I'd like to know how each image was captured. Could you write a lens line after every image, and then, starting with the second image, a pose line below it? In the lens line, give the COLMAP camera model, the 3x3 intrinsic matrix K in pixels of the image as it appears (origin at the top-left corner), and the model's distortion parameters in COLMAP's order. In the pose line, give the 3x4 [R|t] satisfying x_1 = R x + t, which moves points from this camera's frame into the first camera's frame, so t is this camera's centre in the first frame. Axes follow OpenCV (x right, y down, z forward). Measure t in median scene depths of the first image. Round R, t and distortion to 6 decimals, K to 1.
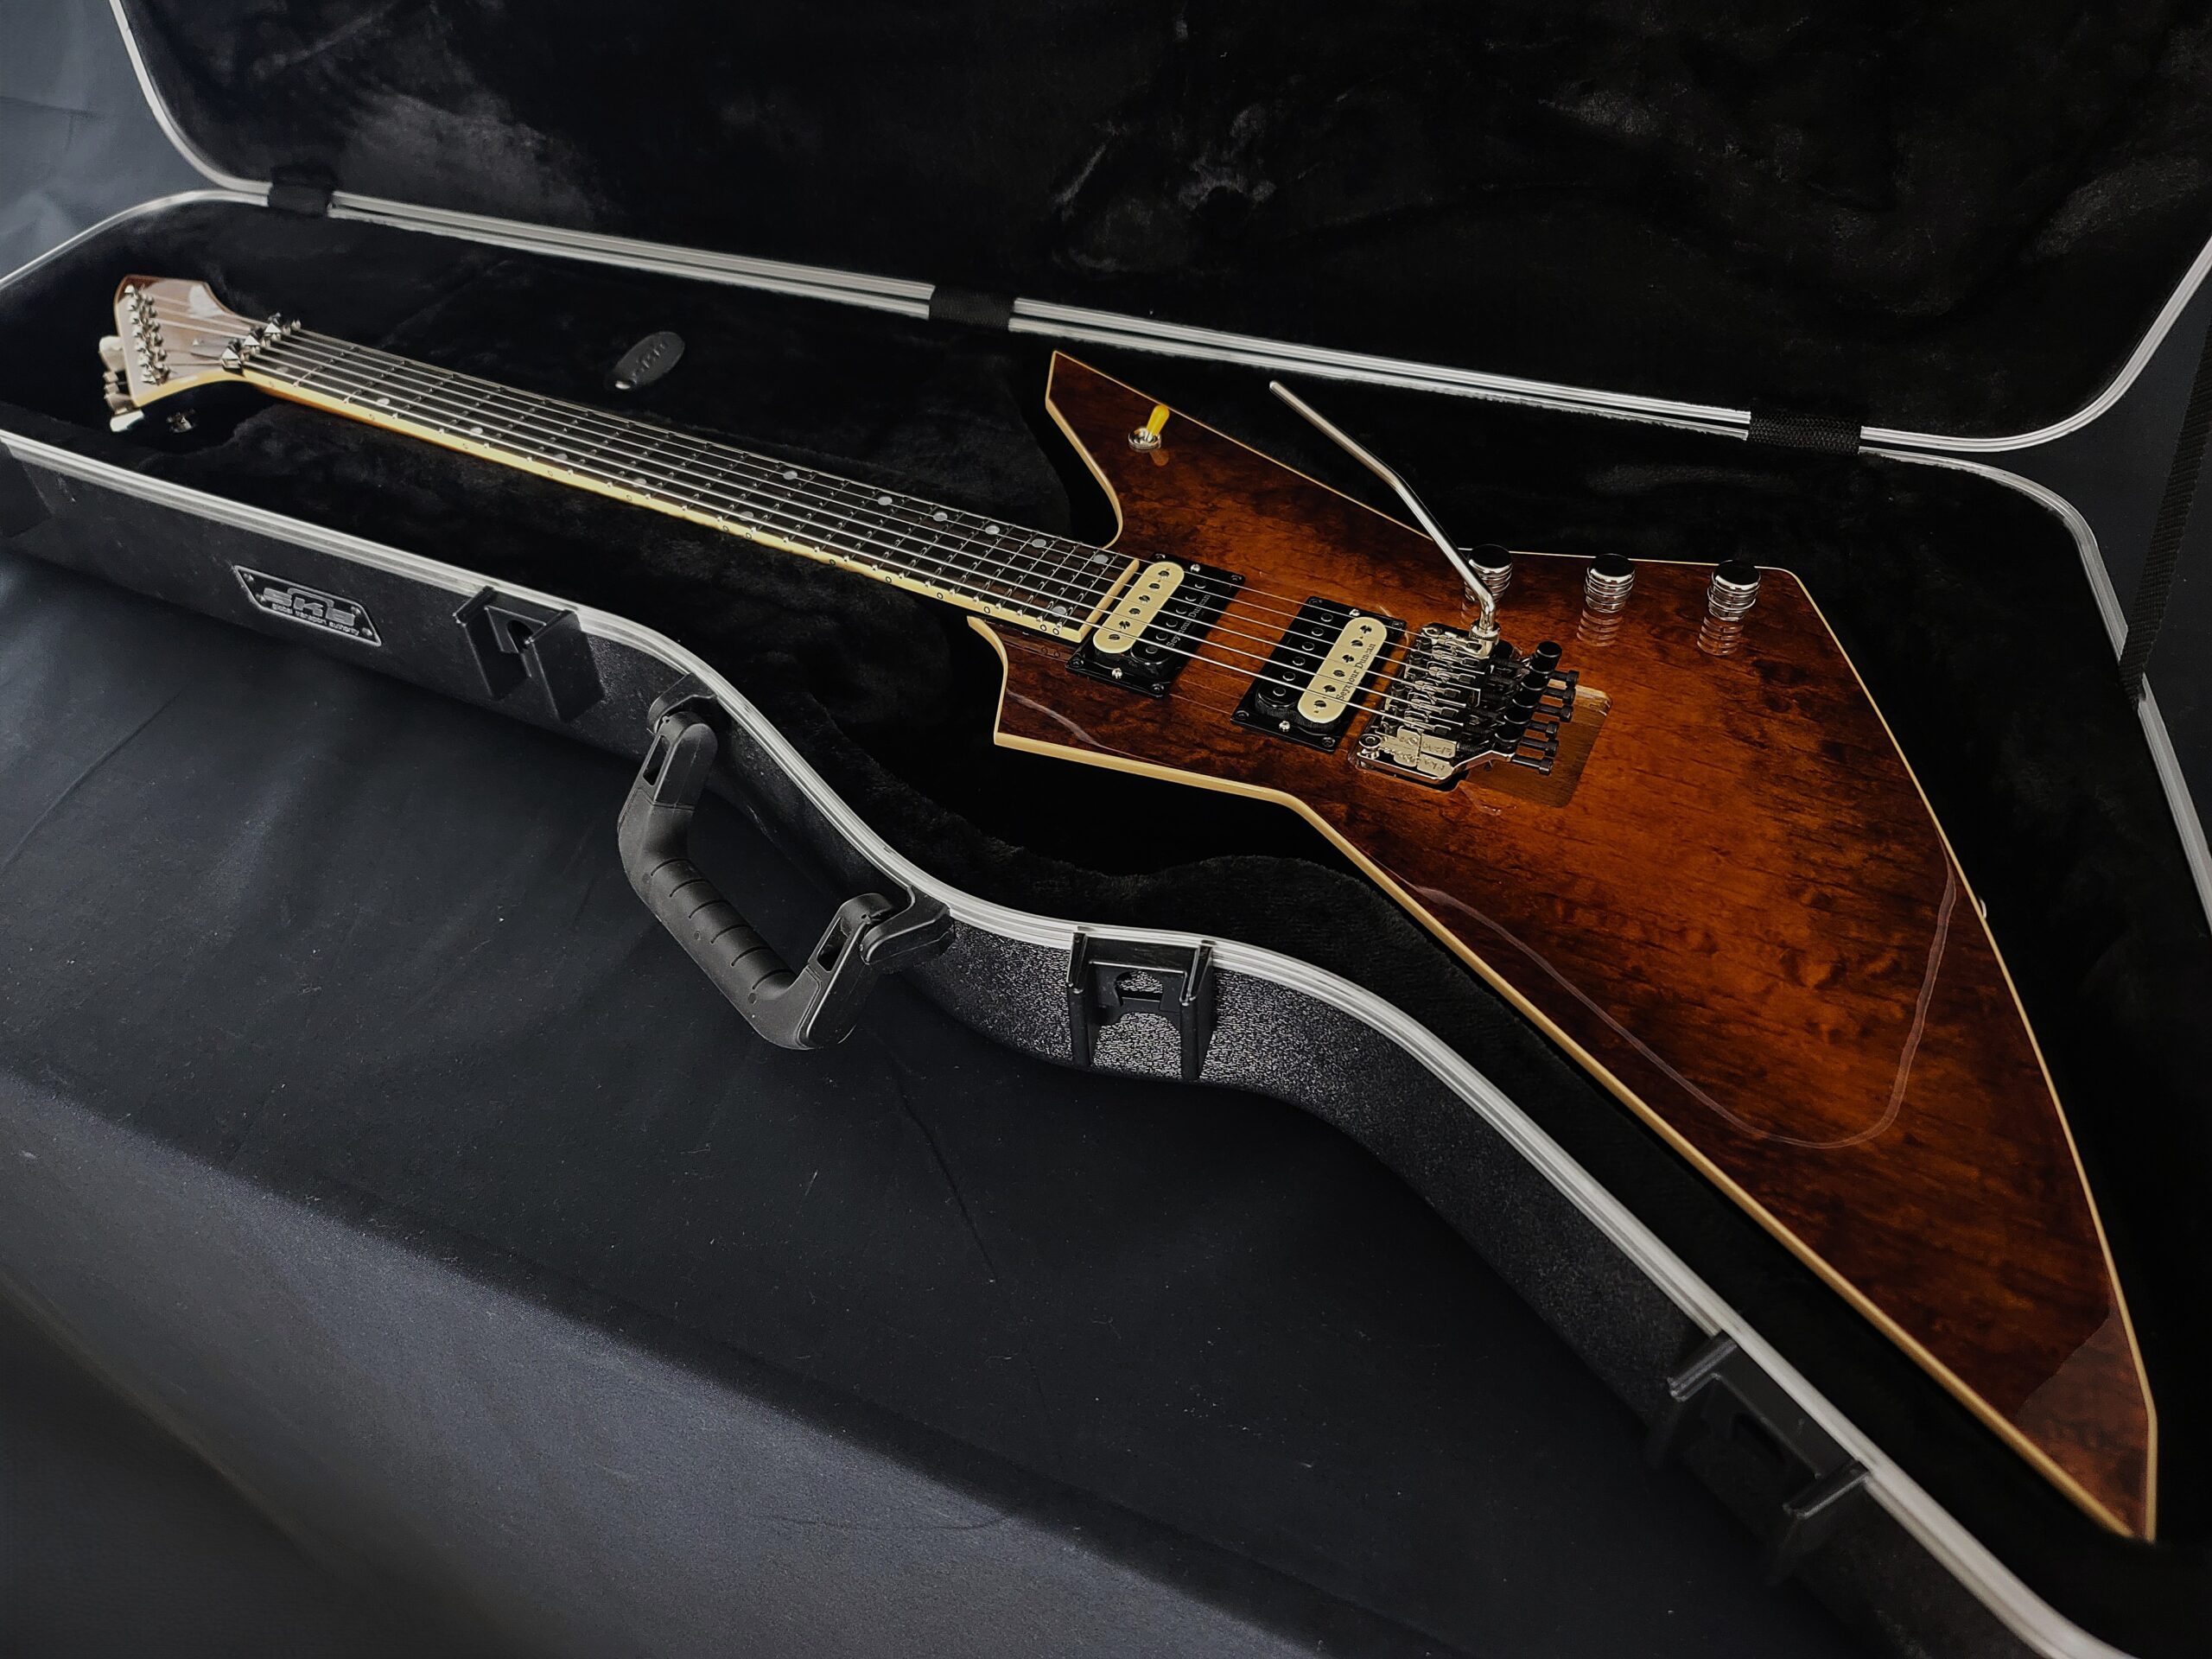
lens RADIAL K [[1589.4, 0, 1109.4], [0, 1589.4, 879.1], [0, 0, 1]] dist [0.038640, 0.000429]
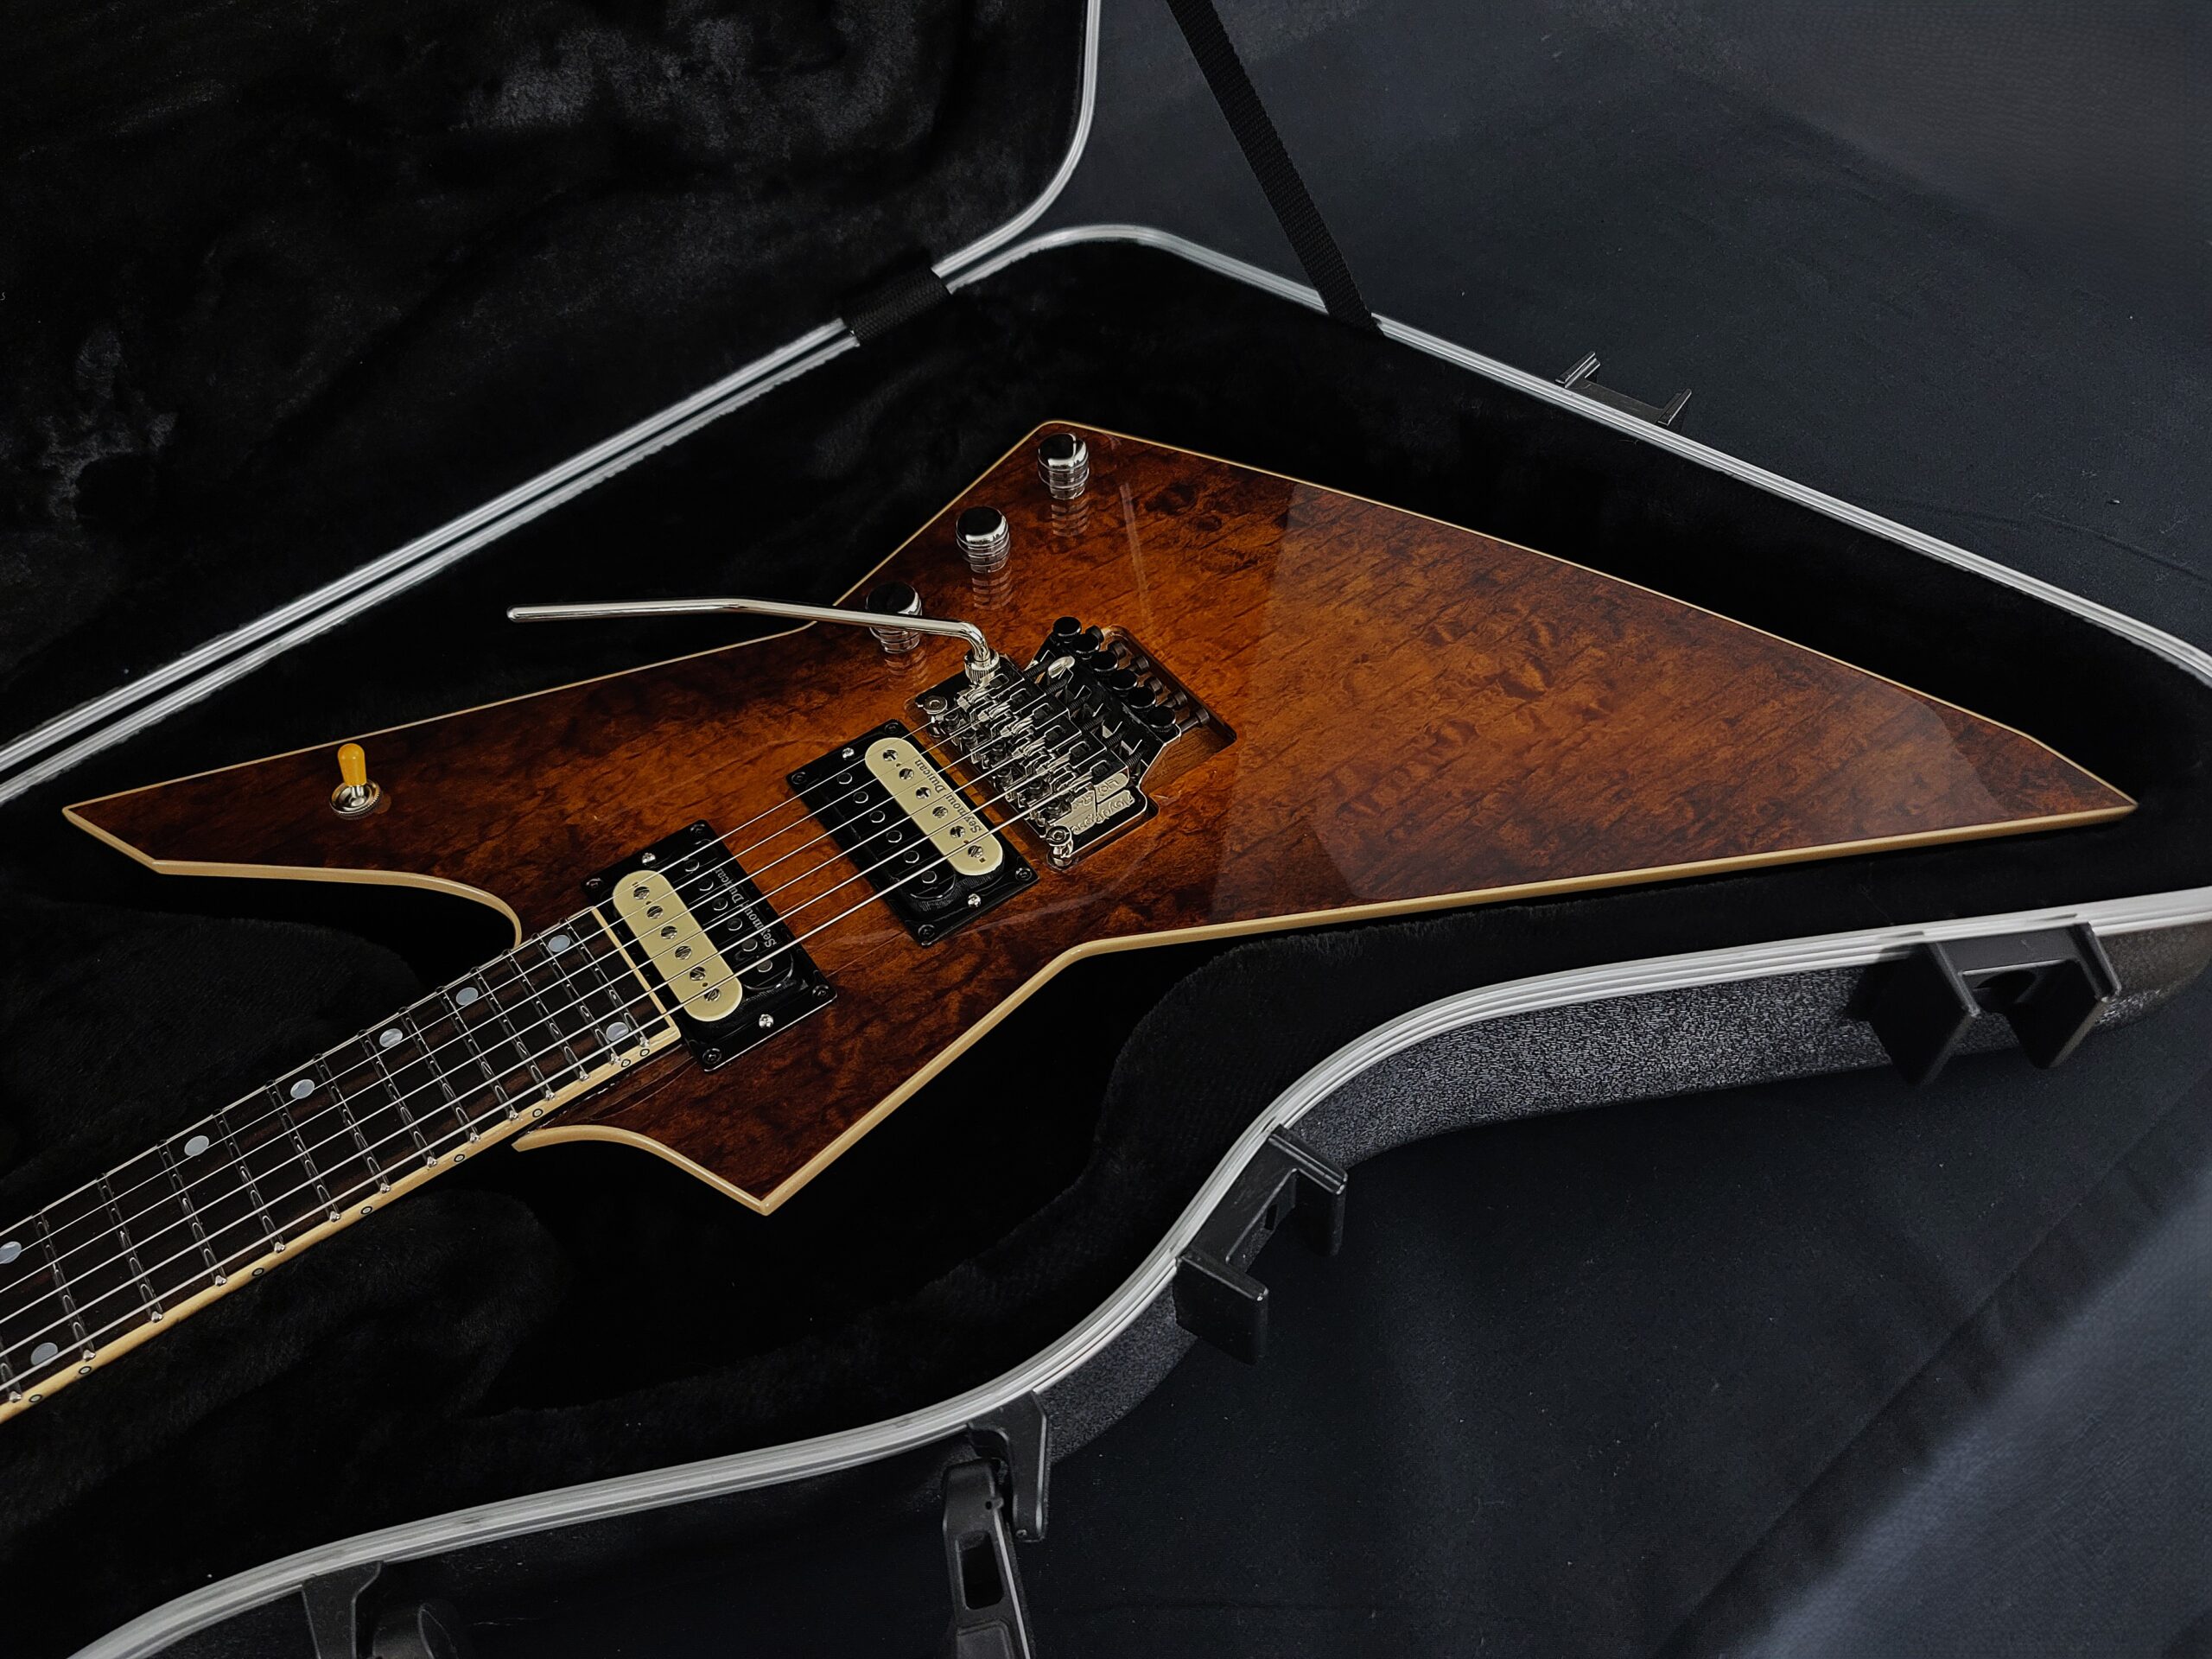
lens RADIAL K [[1589.4, 0, 1109.4], [0, 1589.4, 879.1], [0, 0, 1]] dist [0.038640, 0.000429]
pose [[0.451554, -0.707664, 0.543425, -0.282939], [0.668215, 0.671816, 0.319612, -0.309970], [-0.591259, 0.218803, 0.776233, 0.330725]]
